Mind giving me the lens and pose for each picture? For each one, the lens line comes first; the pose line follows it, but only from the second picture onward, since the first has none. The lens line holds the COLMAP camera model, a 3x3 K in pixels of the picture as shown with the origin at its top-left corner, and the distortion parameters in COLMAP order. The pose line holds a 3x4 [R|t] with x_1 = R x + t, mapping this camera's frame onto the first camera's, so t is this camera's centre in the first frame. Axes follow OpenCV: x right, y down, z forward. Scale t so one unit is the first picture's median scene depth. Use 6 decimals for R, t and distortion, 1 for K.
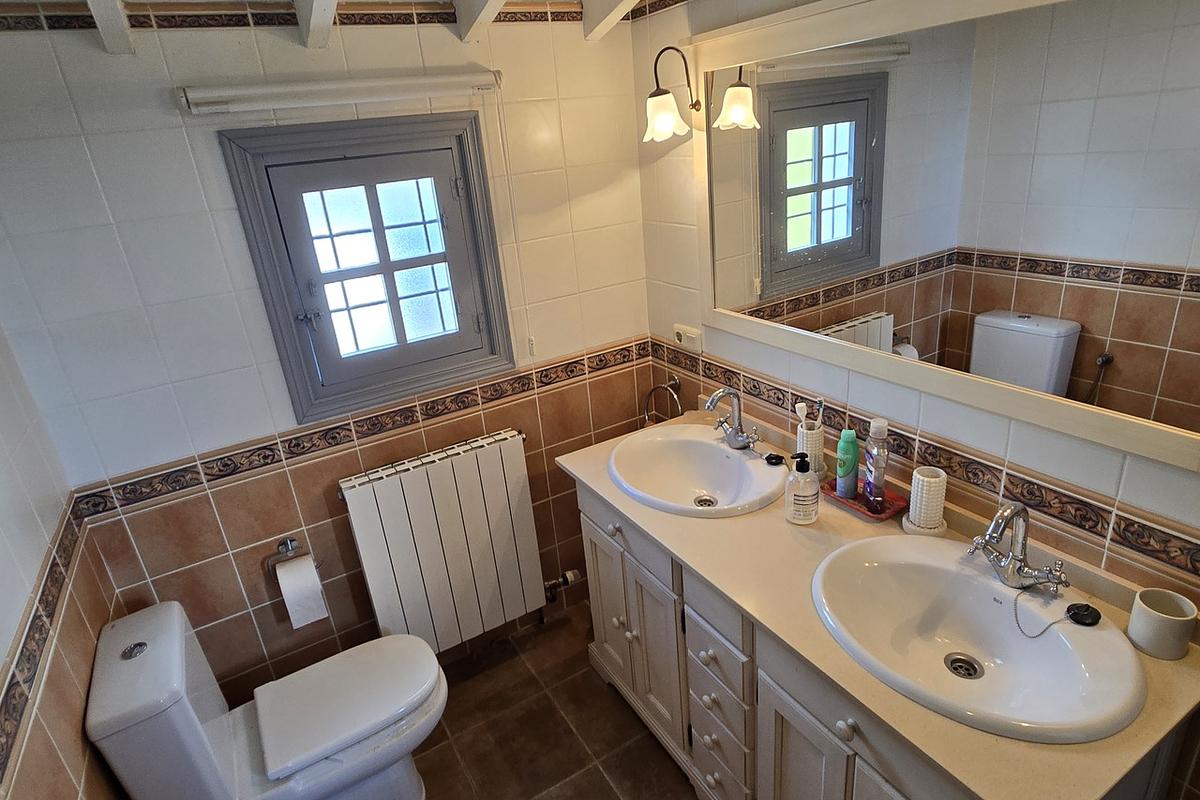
lens RADIAL K [[666.0, 0, 597.0], [0, 666.0, 399.9], [0, 0, 1]] dist [0.001814, -0.004665]
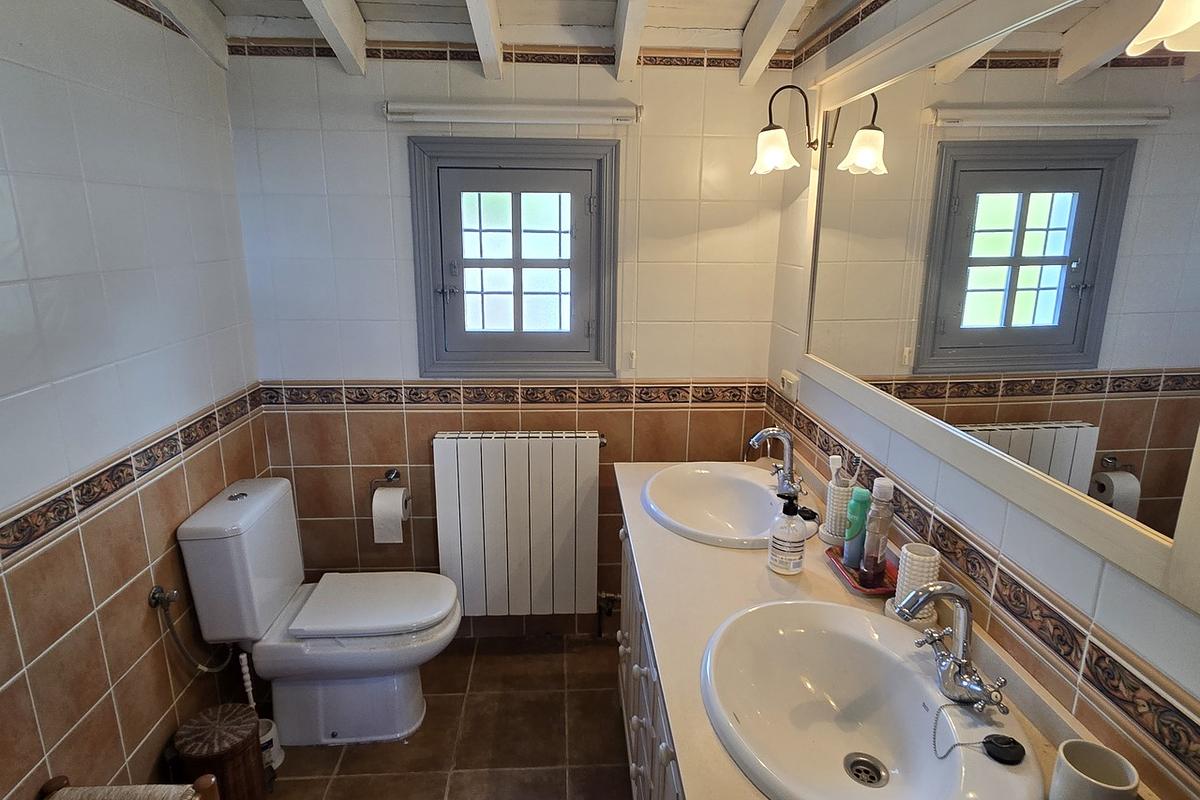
lens RADIAL K [[666.0, 0, 593.4], [0, 666.0, 399.6], [0, 0, 1]] dist [0.001814, -0.004665]
pose [[0.883957, 0.212949, -0.416260, 0.341416], [-0.257023, 0.964998, -0.052134, 0.058239], [0.390588, 0.153073, 0.907750, 0.030078]]
